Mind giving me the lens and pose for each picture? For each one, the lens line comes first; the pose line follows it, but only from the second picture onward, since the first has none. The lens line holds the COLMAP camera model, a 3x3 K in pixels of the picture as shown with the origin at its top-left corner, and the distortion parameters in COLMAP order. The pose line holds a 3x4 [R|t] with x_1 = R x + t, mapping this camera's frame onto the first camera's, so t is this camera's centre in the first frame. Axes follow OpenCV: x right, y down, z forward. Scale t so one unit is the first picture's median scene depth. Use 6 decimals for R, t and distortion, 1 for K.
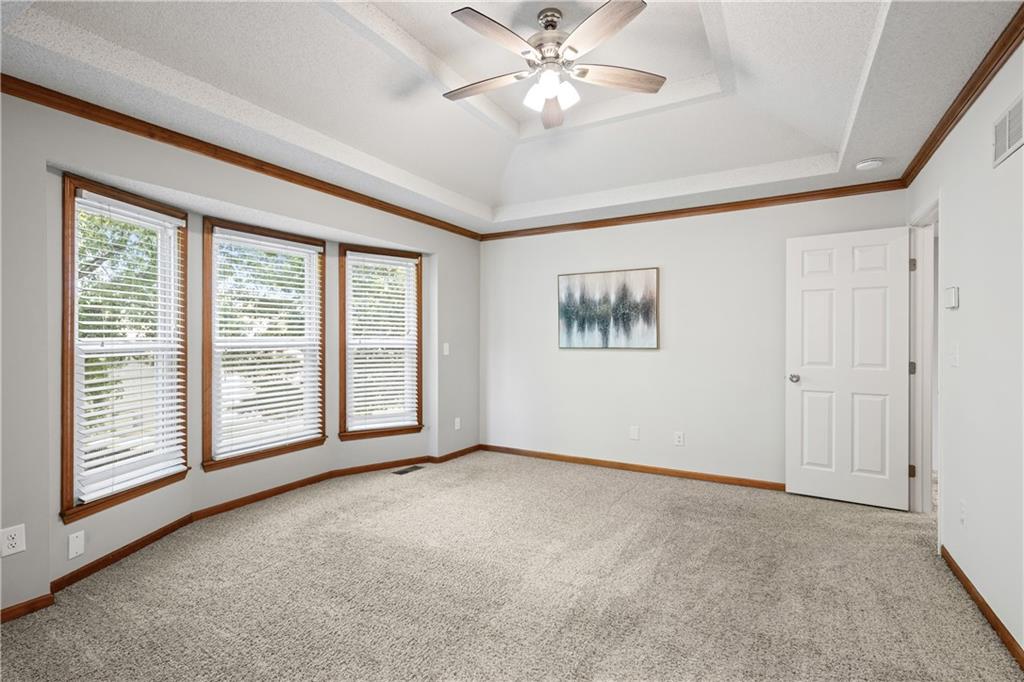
lens RADIAL K [[475.2, 0, 512.0], [0, 475.2, 341.0], [0, 0, 1]] dist [-0.000609, -0.000040]
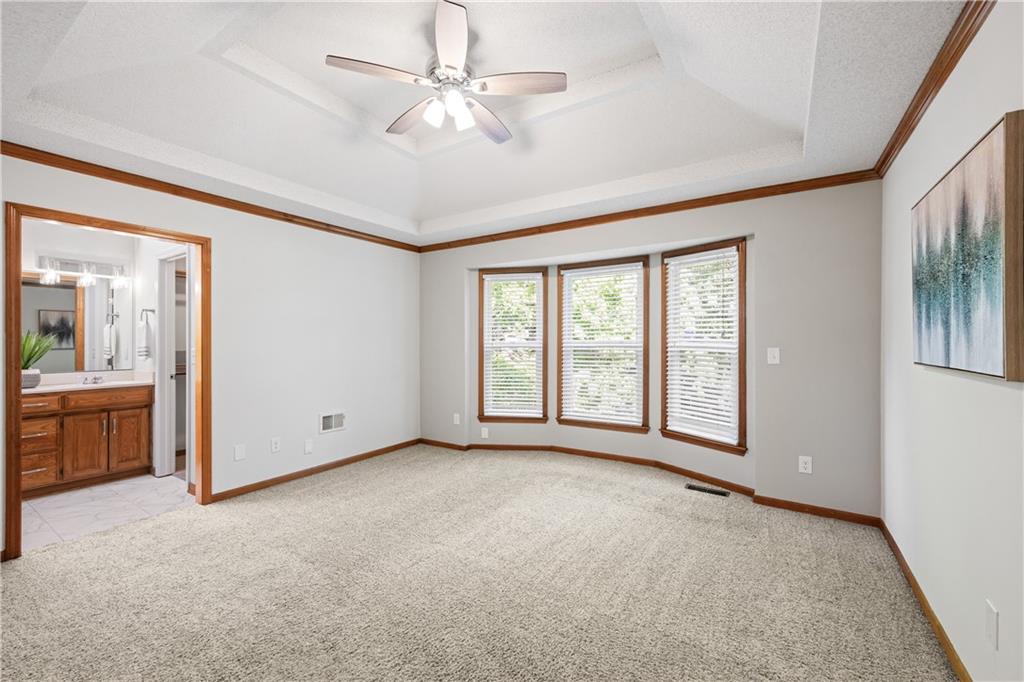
lens RADIAL K [[415.2, 0, 512.0], [0, 415.2, 341.0], [0, 0, 1]] dist [0.000547, -0.000025]
pose [[-0.047261, 0.001478, -0.998881, 0.614619], [-0.003217, 0.999993, 0.001632, -0.006436], [0.998877, 0.003291, -0.047256, 0.724568]]
